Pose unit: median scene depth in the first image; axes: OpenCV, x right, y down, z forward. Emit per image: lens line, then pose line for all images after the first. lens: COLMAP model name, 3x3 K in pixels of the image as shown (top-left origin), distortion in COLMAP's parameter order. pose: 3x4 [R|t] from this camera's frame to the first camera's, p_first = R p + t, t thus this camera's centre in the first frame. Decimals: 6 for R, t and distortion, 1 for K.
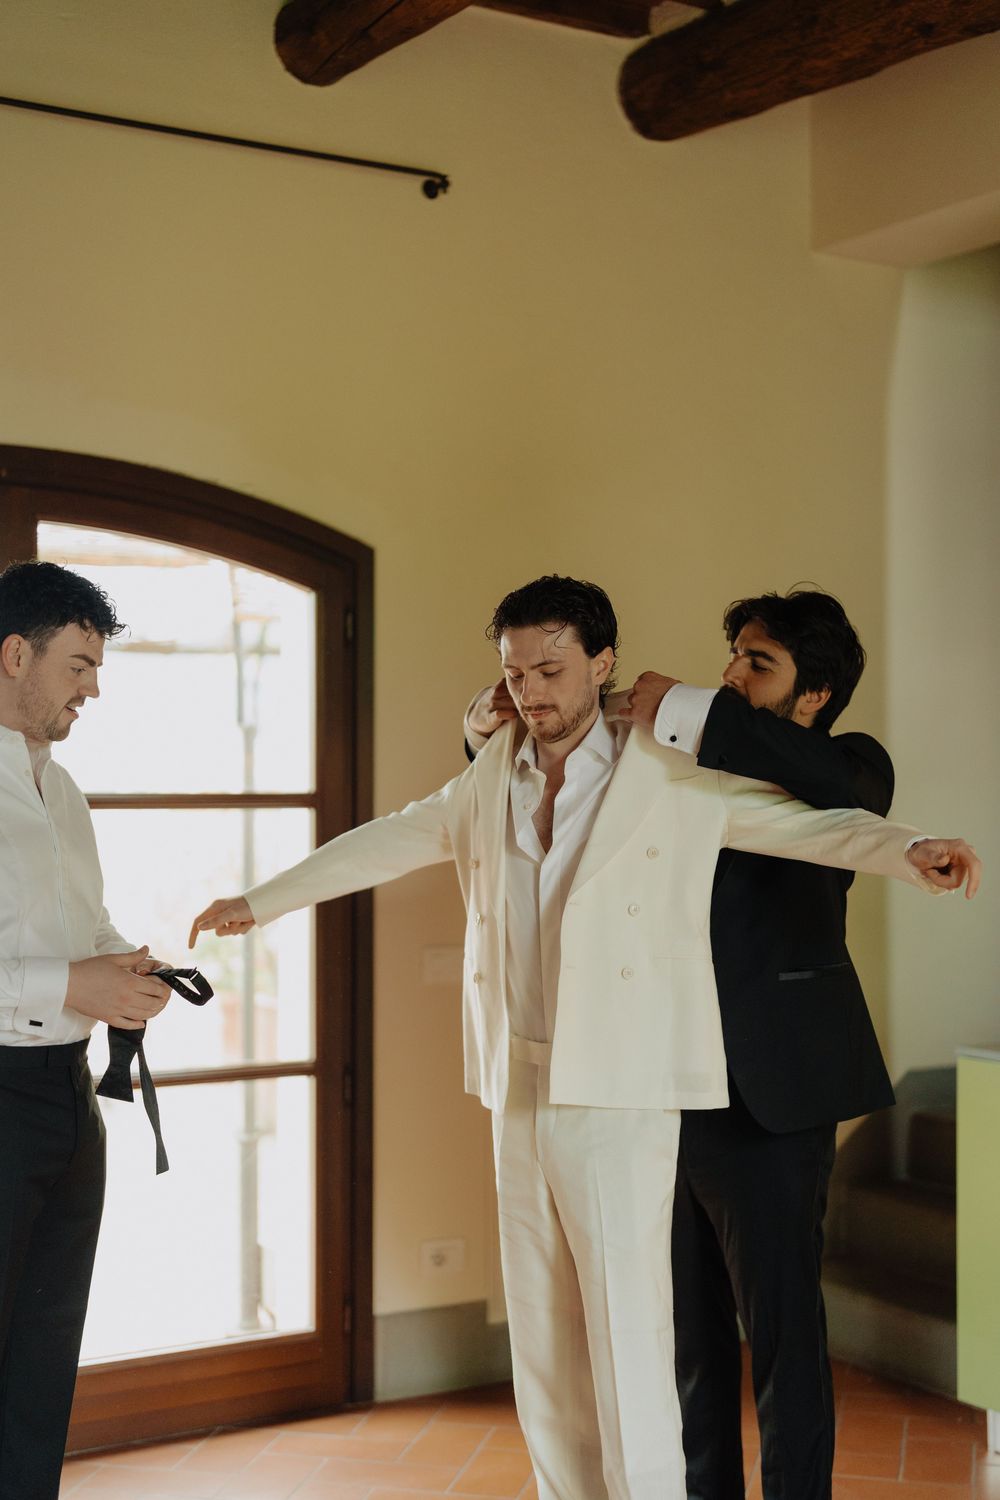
lens RADIAL K [[2168.5, 0, 499.6], [0, 2168.5, 755.3], [0, 0, 1]] dist [-0.043691, 0.000000]
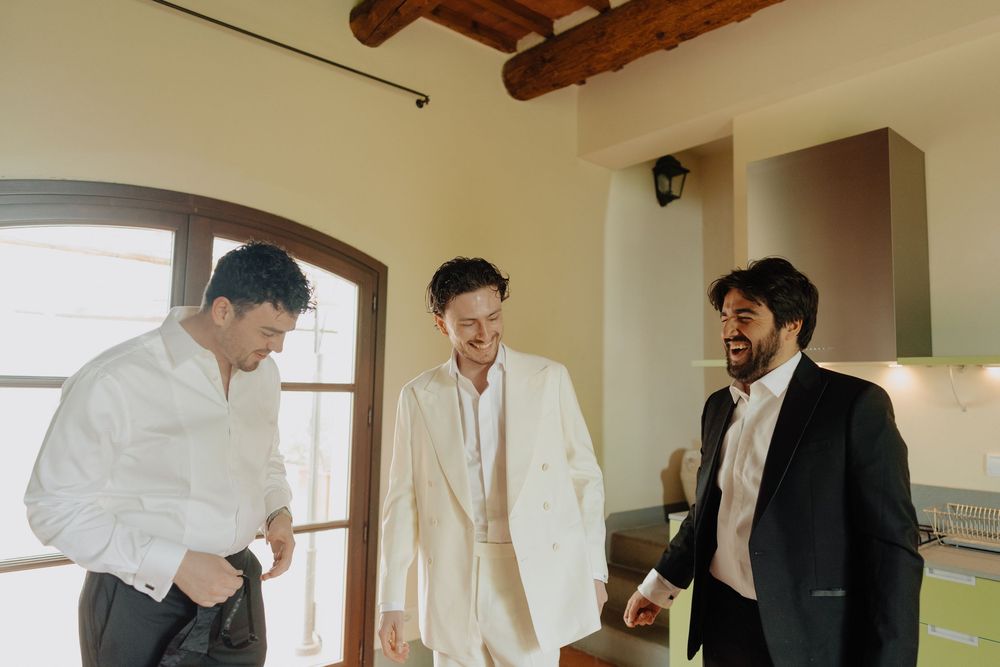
lens RADIAL K [[681.6, 0, 503.5], [0, 681.6, 324.5], [0, 0, 1]] dist [-0.004730, 0.004504]
pose [[0.988065, 0.037451, 0.149414, -0.044181], [-0.027082, 0.997120, -0.070837, 0.003013], [-0.151636, 0.065945, 0.986234, 0.345031]]
